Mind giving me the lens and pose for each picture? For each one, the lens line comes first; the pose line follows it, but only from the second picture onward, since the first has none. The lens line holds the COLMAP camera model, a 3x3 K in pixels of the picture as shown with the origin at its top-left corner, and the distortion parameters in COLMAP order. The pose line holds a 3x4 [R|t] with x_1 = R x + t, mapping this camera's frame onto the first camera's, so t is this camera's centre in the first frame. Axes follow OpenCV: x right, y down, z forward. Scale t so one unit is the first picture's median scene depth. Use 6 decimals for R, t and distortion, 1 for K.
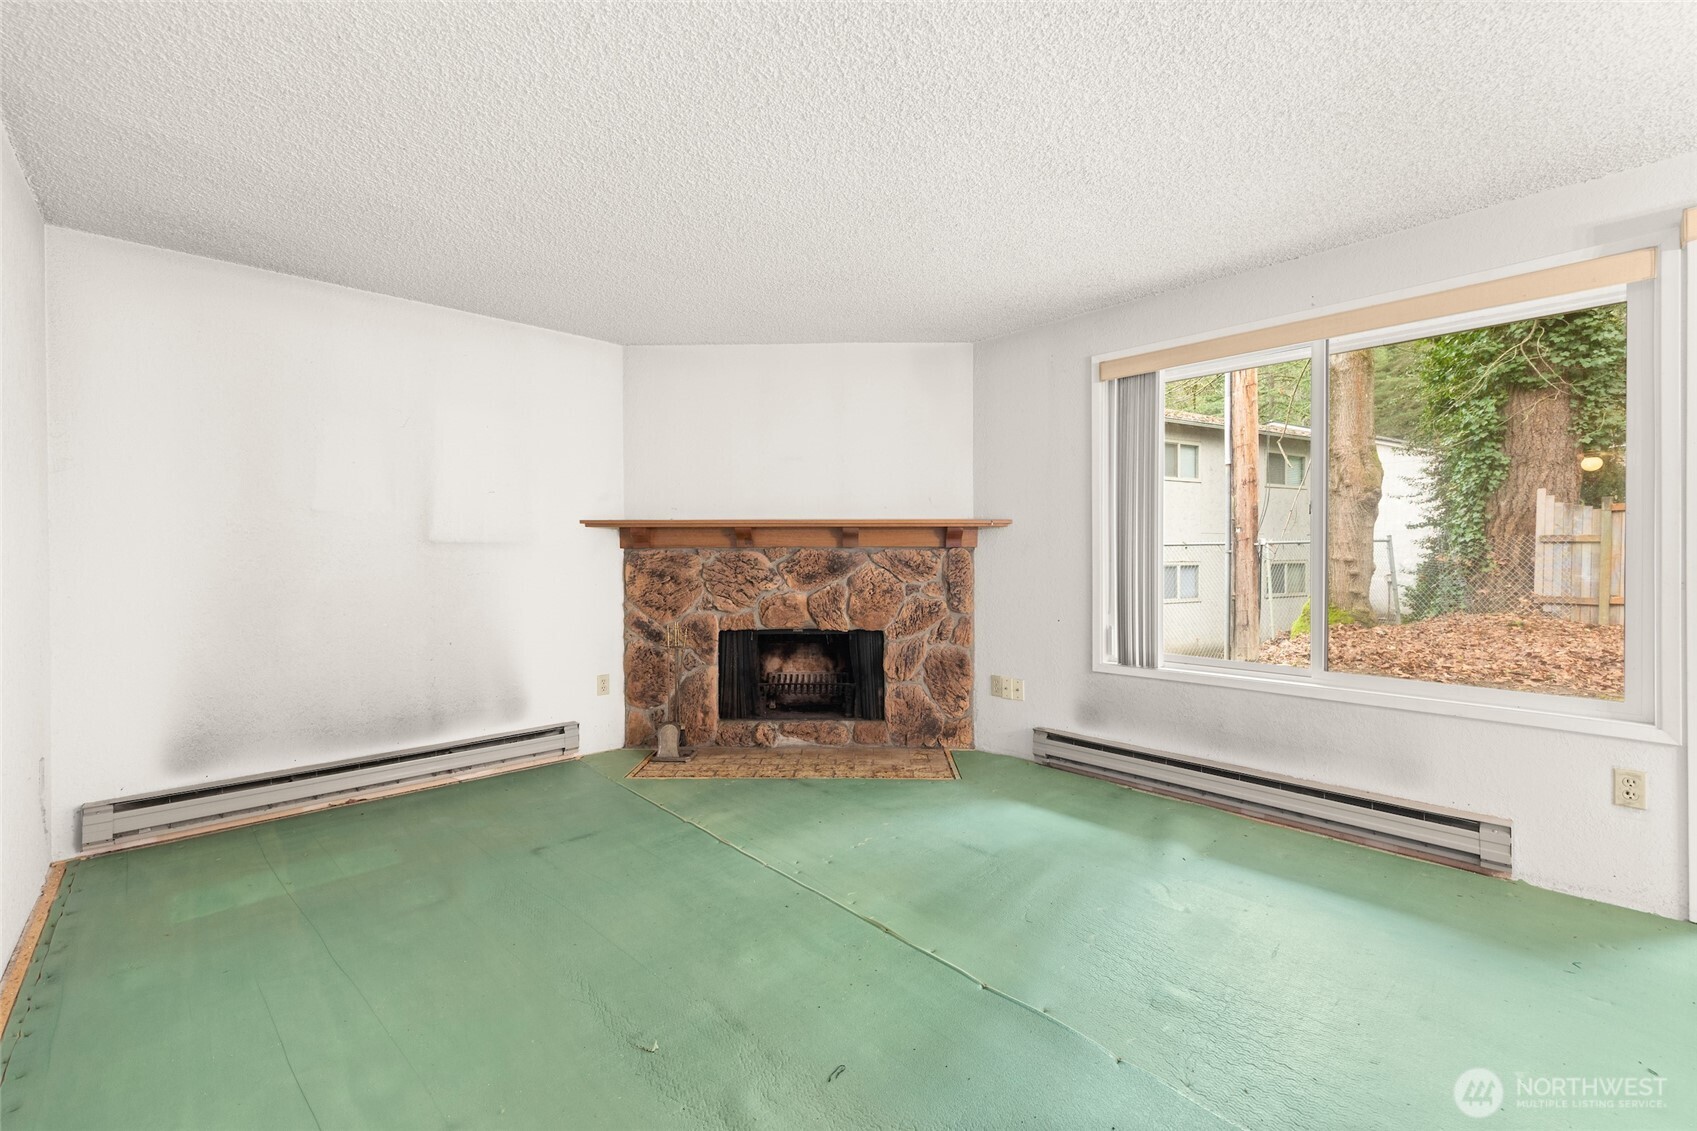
lens RADIAL K [[708.8, 0, 863.9], [0, 708.8, 562.9], [0, 0, 1]] dist [0.004756, -0.000574]
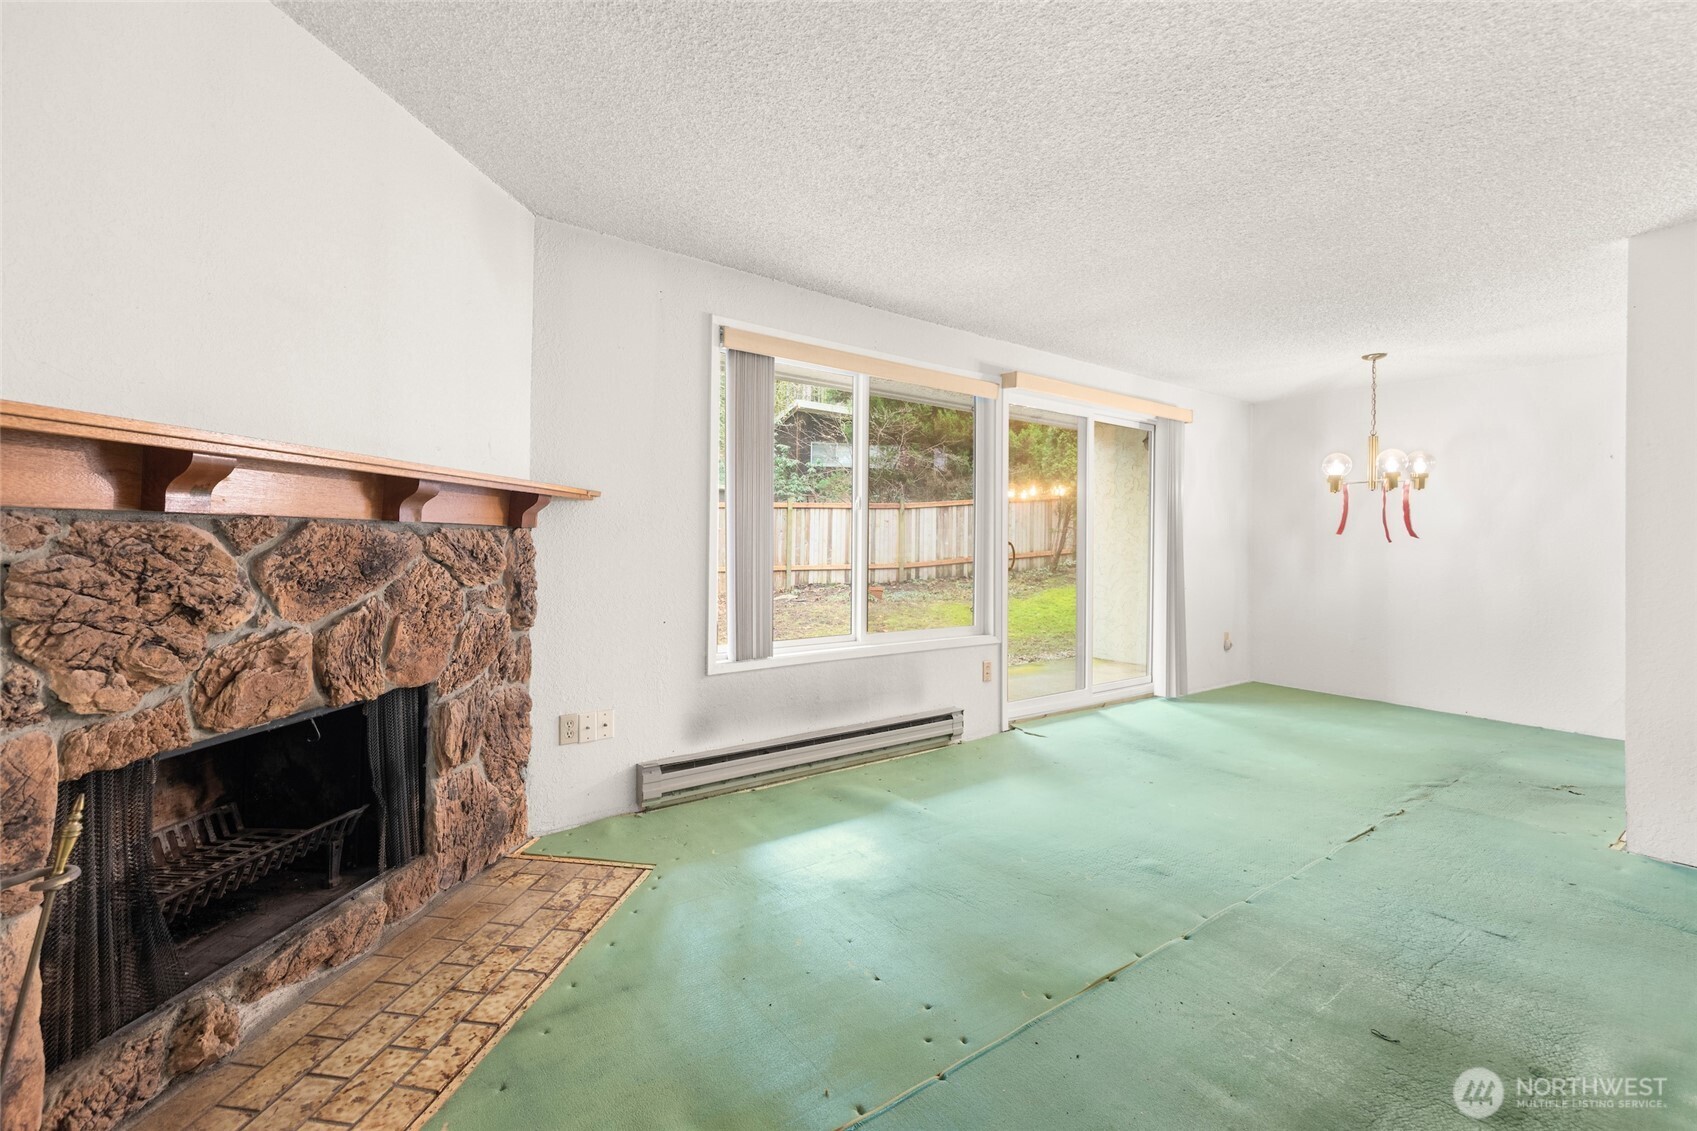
lens RADIAL K [[708.8, 0, 861.6], [0, 708.8, 540.4], [0, 0, 1]] dist [0.004756, -0.000574]
pose [[0.130852, 0.006645, 0.991380, -0.454506], [-0.000105, 0.999978, -0.006689, -0.006154], [-0.991402, 0.000771, 0.130849, 0.615568]]
